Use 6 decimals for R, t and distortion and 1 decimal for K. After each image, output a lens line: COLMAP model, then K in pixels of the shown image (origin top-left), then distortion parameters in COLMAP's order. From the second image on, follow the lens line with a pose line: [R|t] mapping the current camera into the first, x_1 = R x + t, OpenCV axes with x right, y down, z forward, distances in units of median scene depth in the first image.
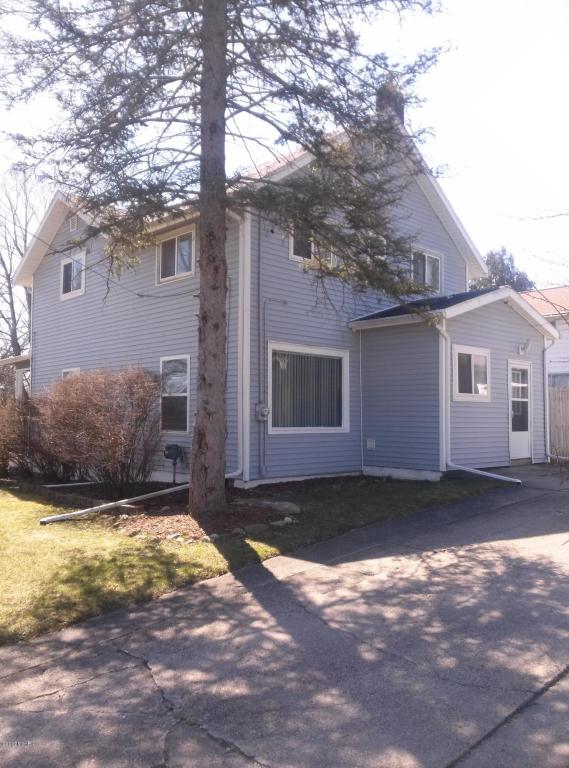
lens RADIAL K [[642.8, 0, 277.8], [0, 642.8, 381.7], [0, 0, 1]] dist [0.102983, -0.146785]
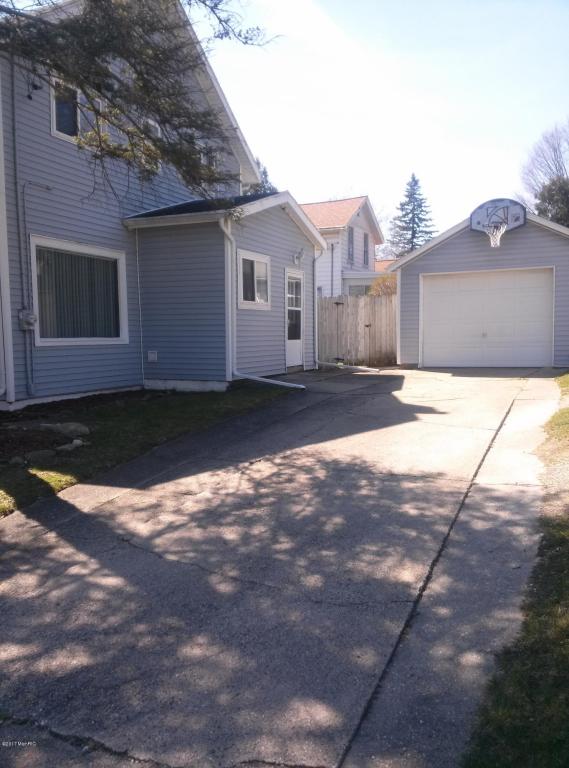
lens RADIAL K [[642.8, 0, 270.9], [0, 642.8, 380.3], [0, 0, 1]] dist [0.102983, -0.146785]
pose [[0.930274, -0.039614, 0.364720, -0.062571], [-0.006413, 0.992245, 0.124130, 0.026524], [-0.366809, -0.117814, 0.922806, 0.134936]]
